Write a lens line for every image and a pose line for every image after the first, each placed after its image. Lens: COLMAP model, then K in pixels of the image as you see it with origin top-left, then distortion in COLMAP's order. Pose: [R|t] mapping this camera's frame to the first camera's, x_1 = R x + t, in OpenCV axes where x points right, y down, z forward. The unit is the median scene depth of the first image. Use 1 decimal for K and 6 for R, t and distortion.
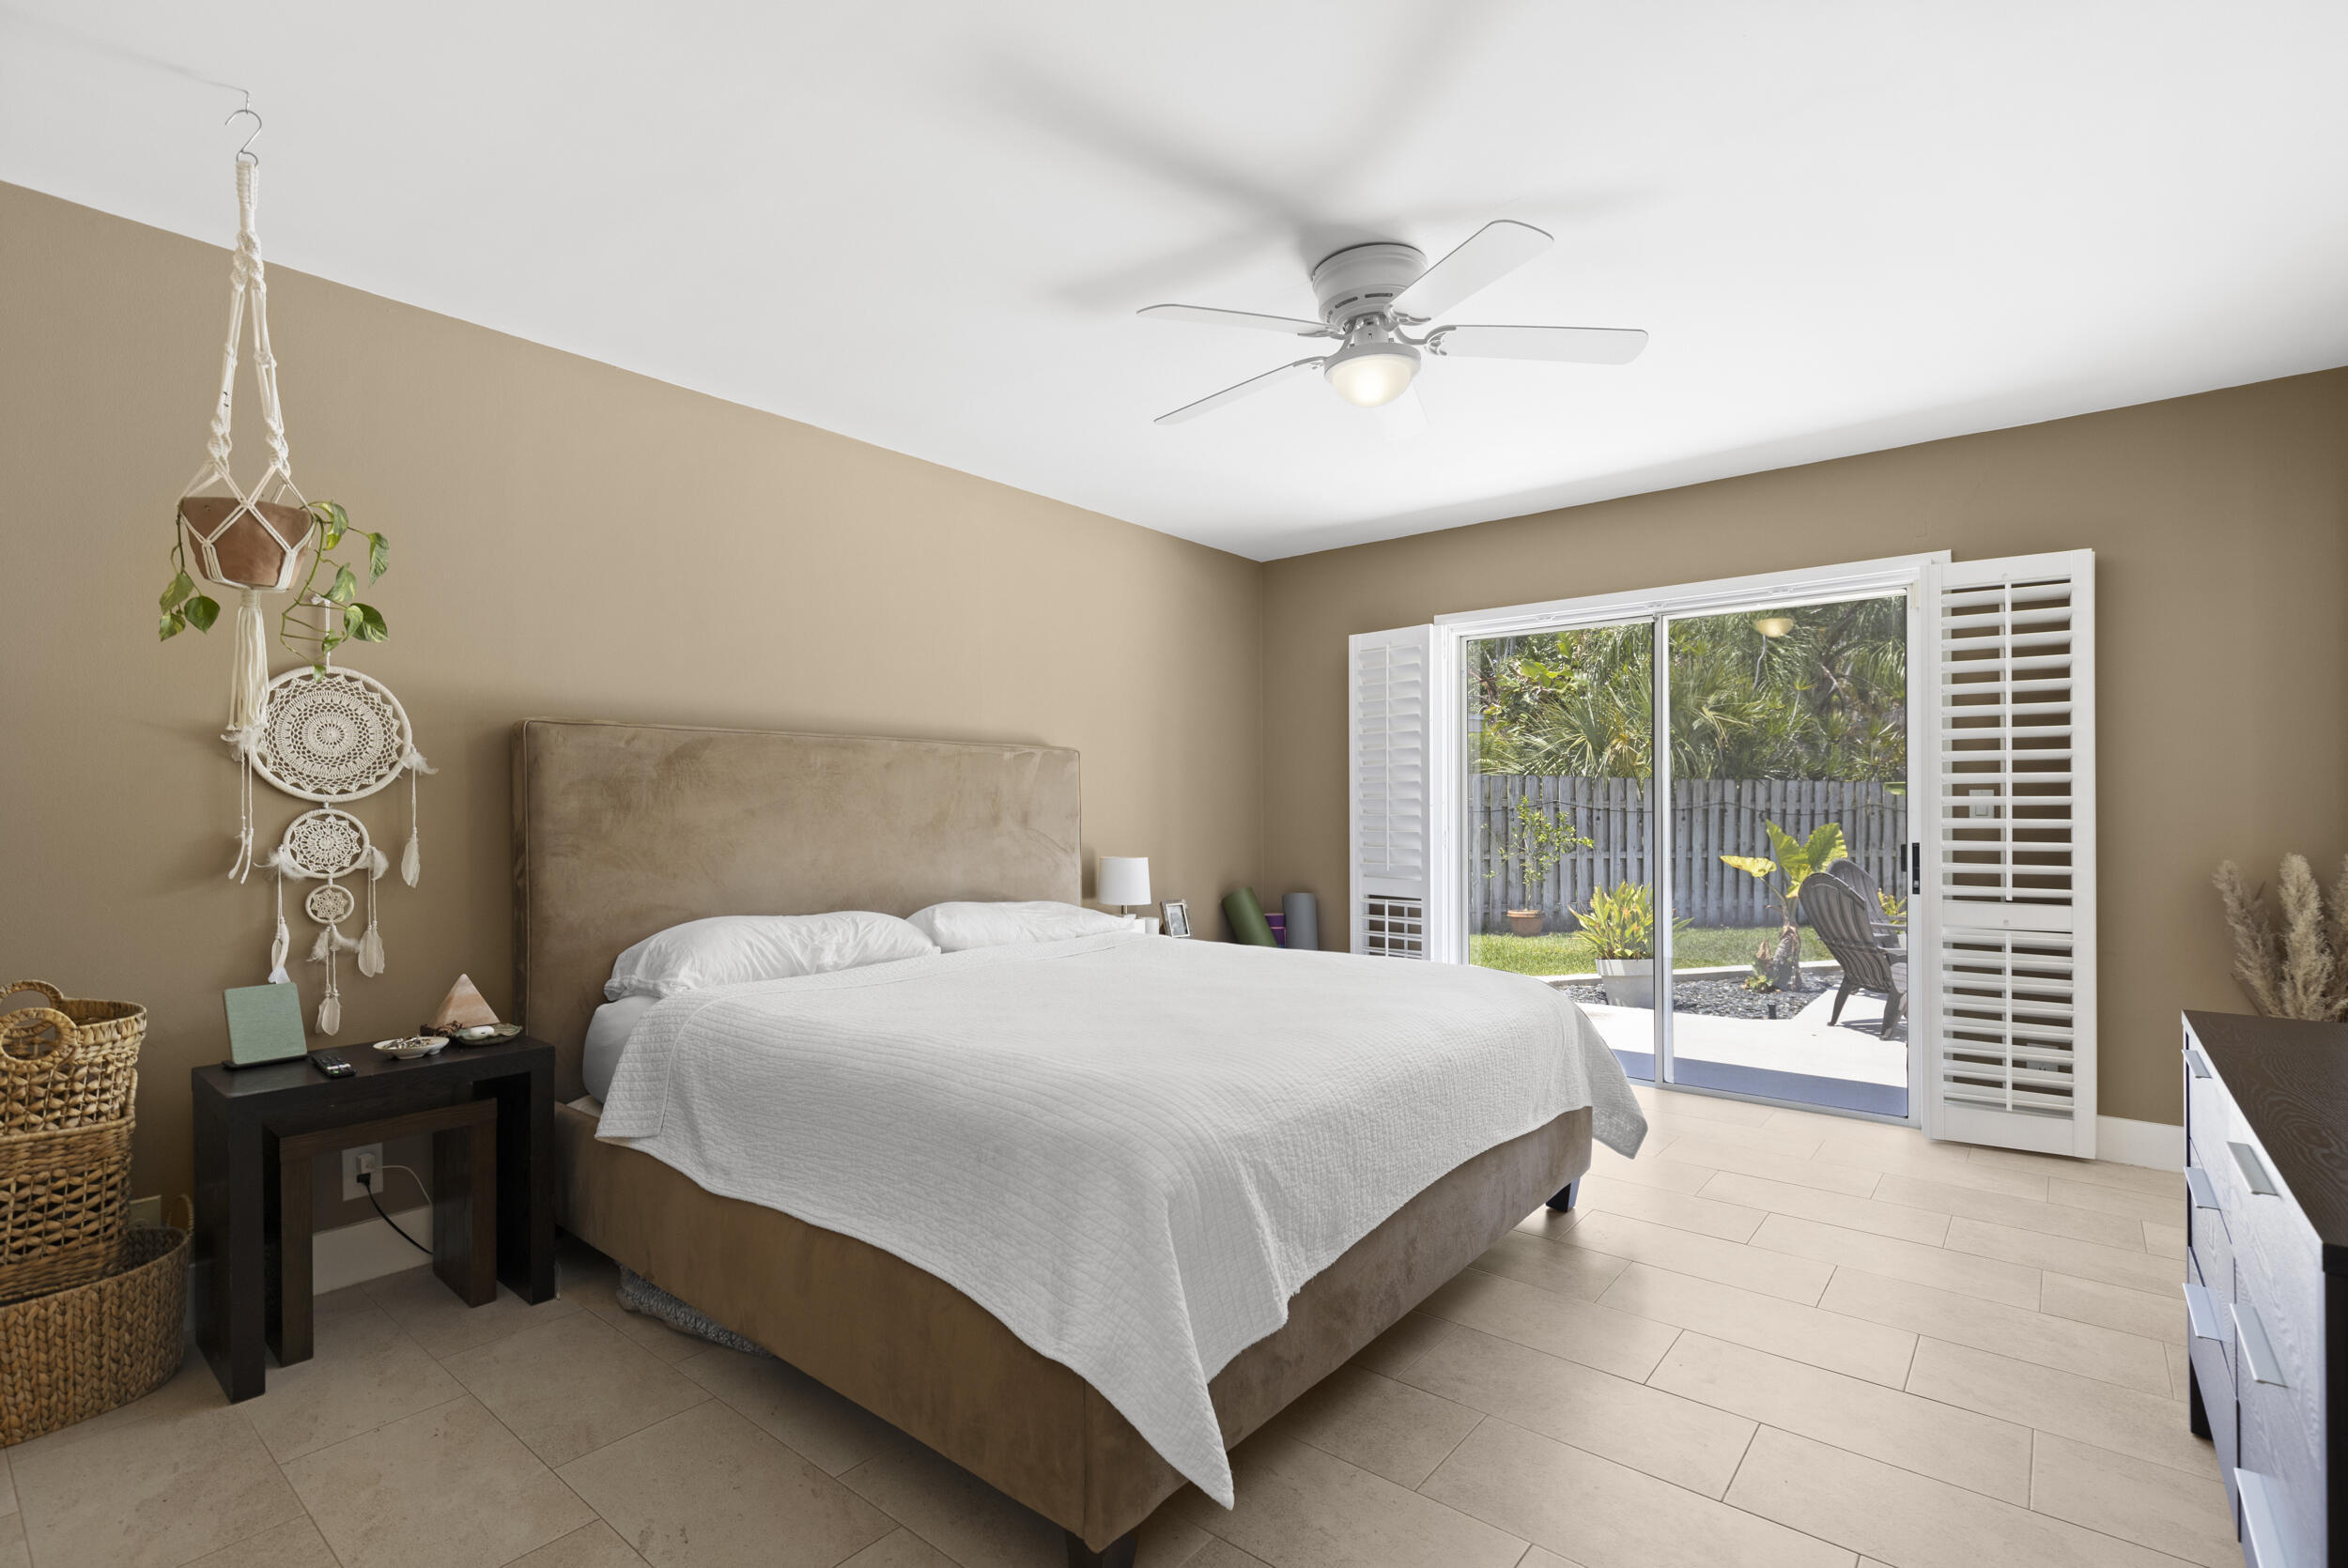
lens RADIAL K [[1063.1, 0, 1166.5], [0, 1063.1, 802.1], [0, 0, 1]] dist [-0.001491, -0.000133]
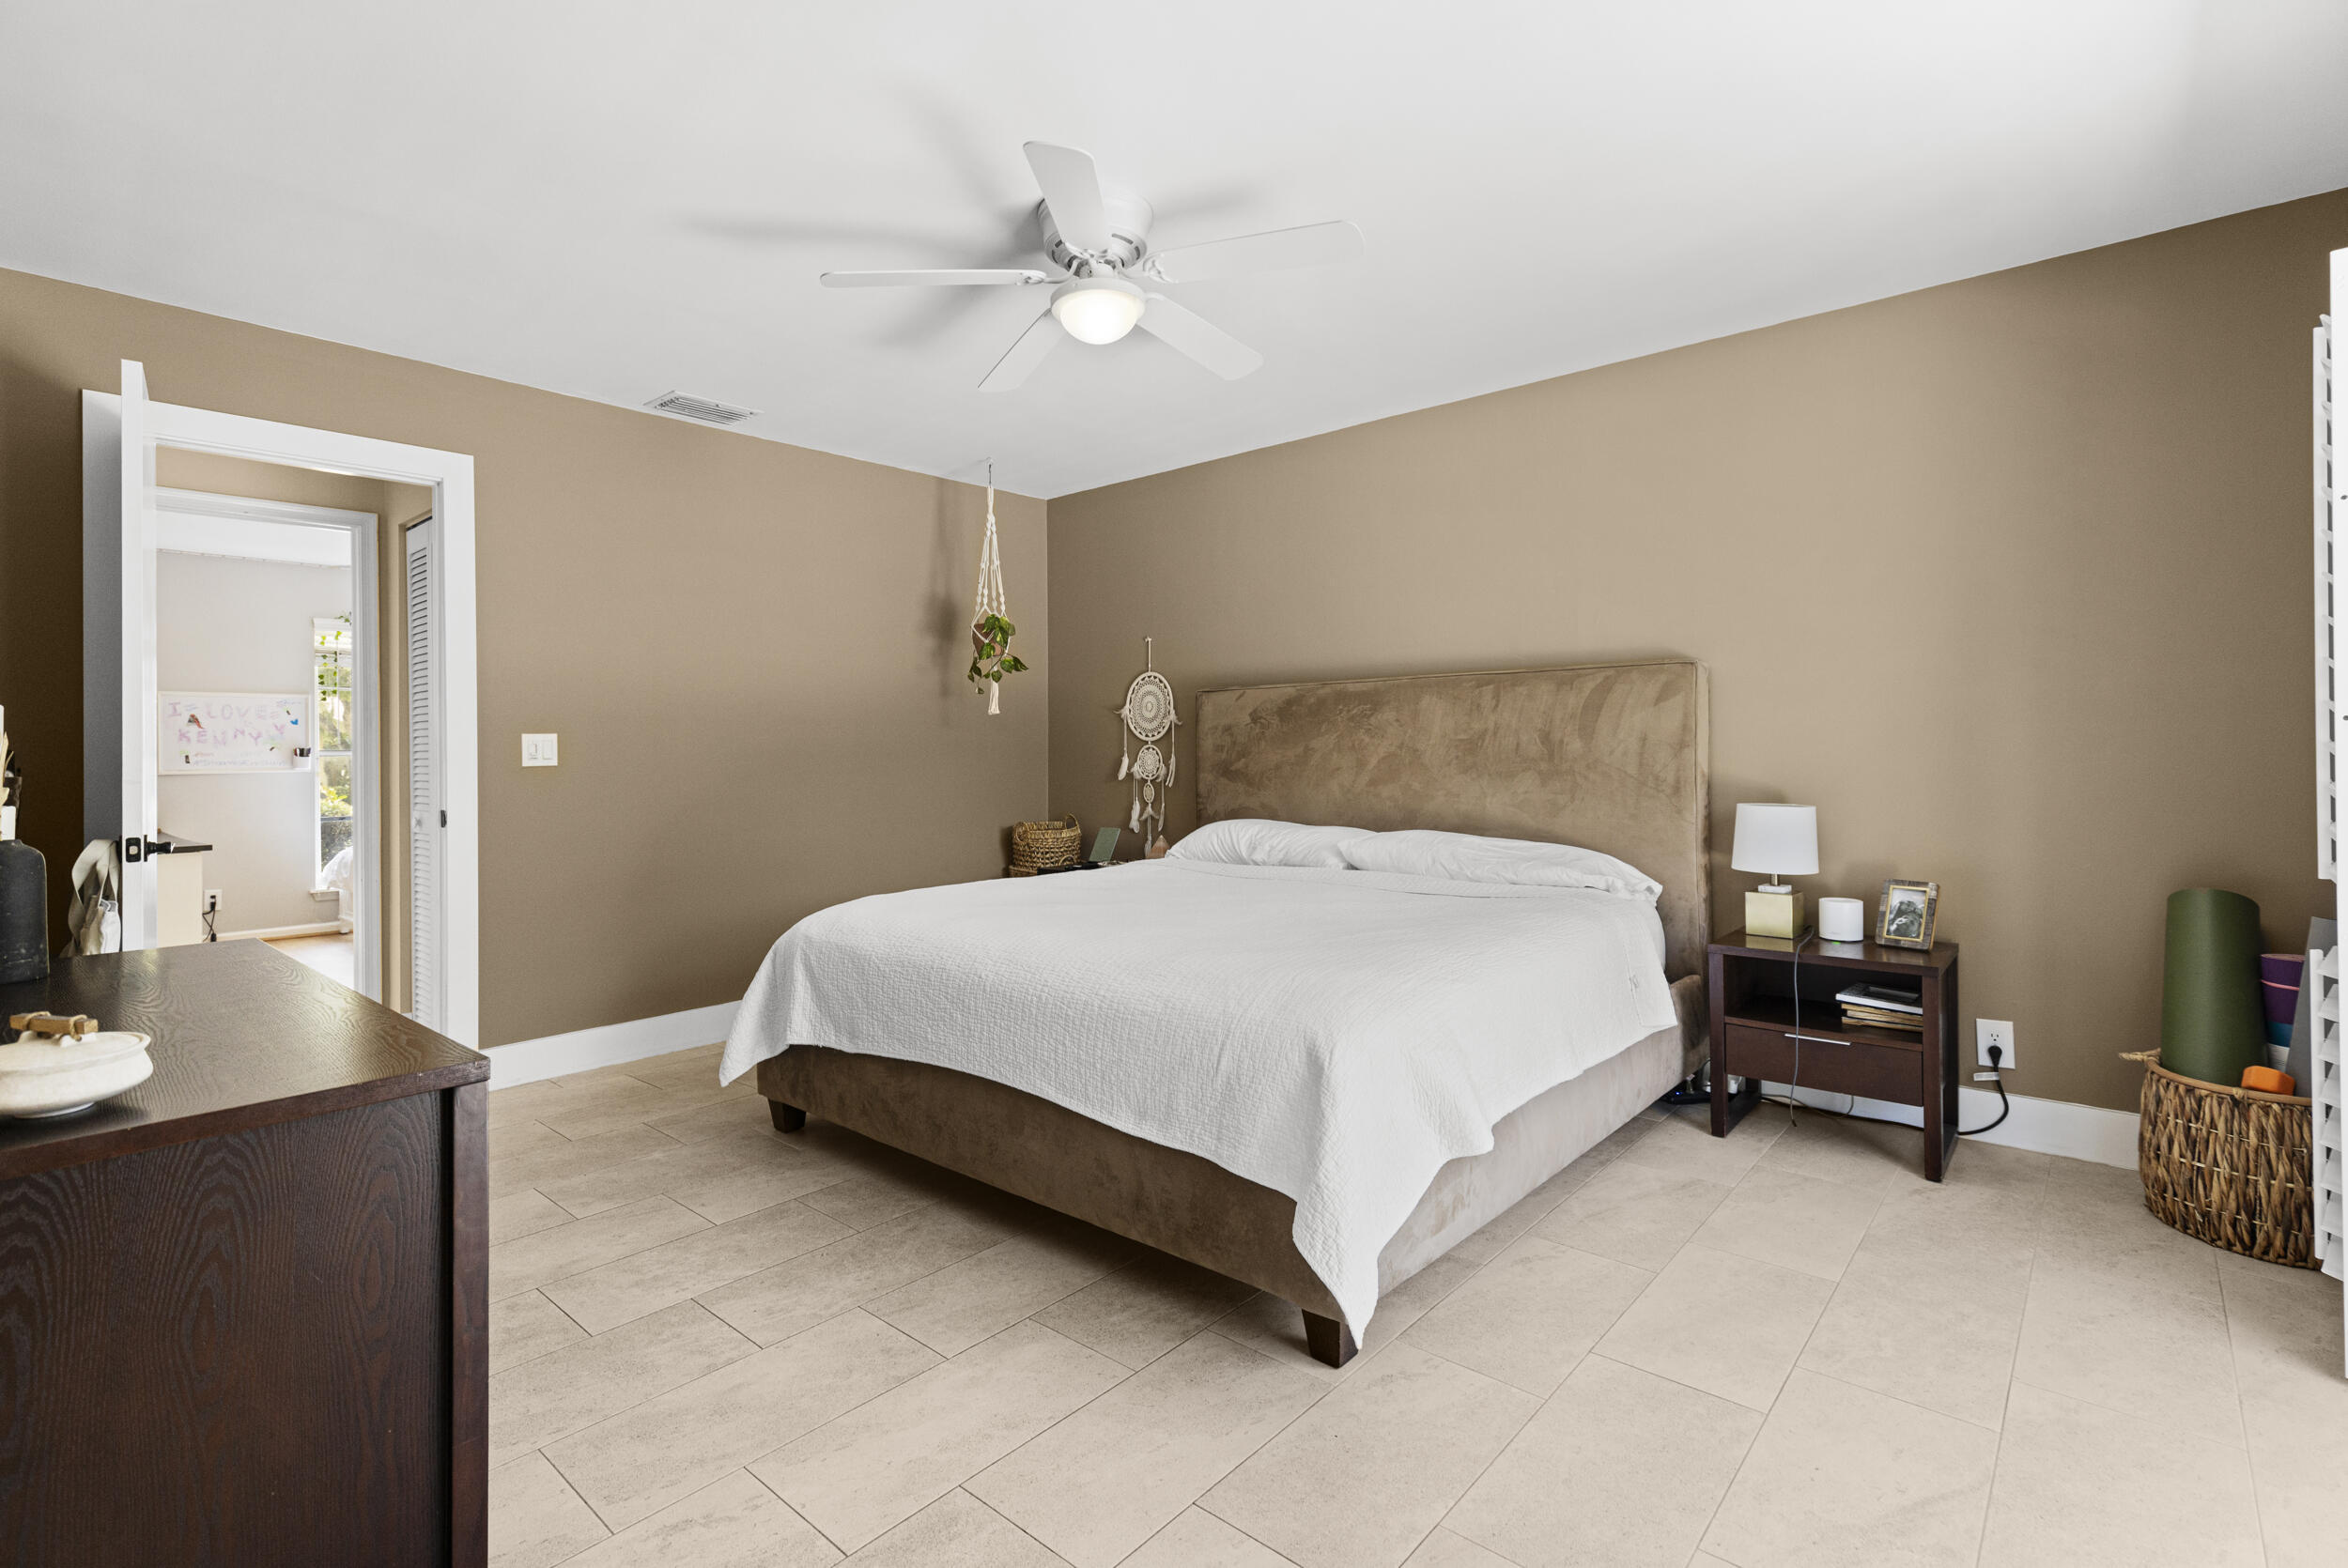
lens RADIAL K [[1063.1, 0, 1162.3], [0, 1063.1, 759.6], [0, 0, 1]] dist [-0.001491, -0.000133]
pose [[-0.021453, 0.009456, -0.999725, 1.186639], [0.019845, 0.999762, 0.009030, 0.016912], [0.999573, -0.019646, -0.021636, 1.081024]]
